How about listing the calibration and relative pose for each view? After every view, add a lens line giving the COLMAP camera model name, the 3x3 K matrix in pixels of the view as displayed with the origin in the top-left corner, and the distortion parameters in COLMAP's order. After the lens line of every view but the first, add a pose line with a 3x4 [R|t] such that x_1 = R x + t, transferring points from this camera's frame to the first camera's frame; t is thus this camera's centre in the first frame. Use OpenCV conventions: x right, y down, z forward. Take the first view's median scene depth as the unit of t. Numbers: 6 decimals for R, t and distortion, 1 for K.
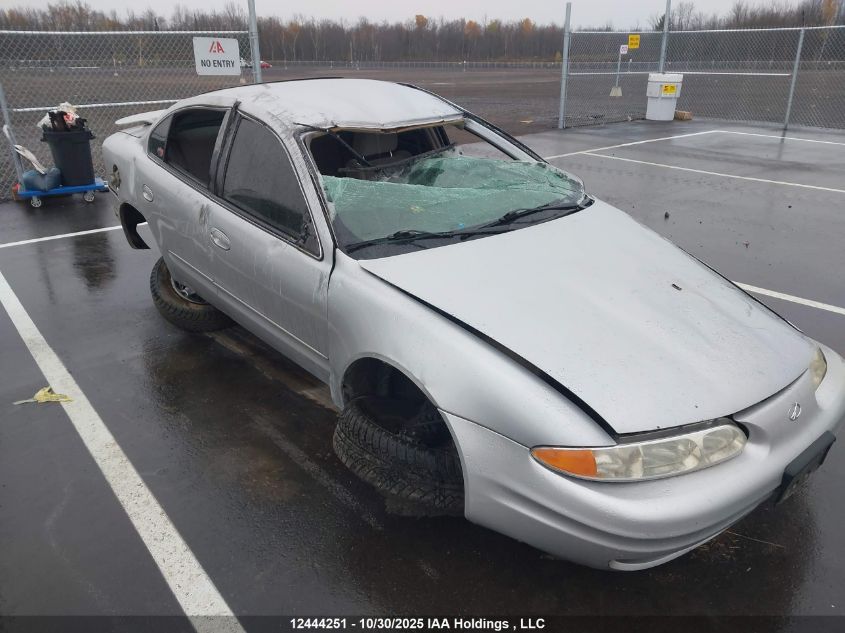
lens RADIAL K [[624.8, 0, 422.5], [0, 624.8, 316.5], [0, 0, 1]] dist [0.008355, -0.001899]
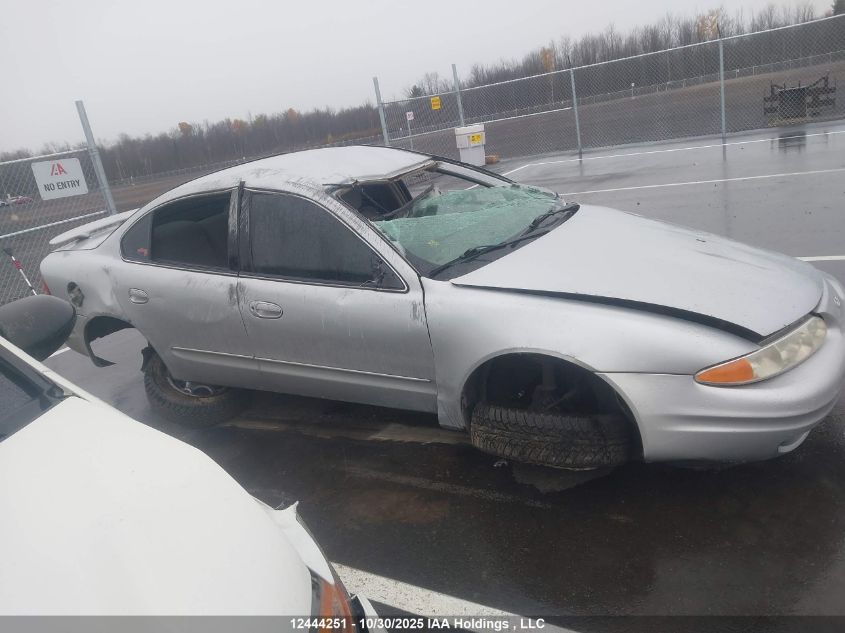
lens RADIAL K [[617.8, 0, 422.5], [0, 617.8, 316.5], [0, 0, 1]] dist [0.080081, -0.125232]
pose [[0.939148, -0.240900, 0.244883, -0.298370], [0.267301, 0.960245, -0.080497, 0.032556], [-0.215756, 0.141056, 0.966205, -0.026838]]
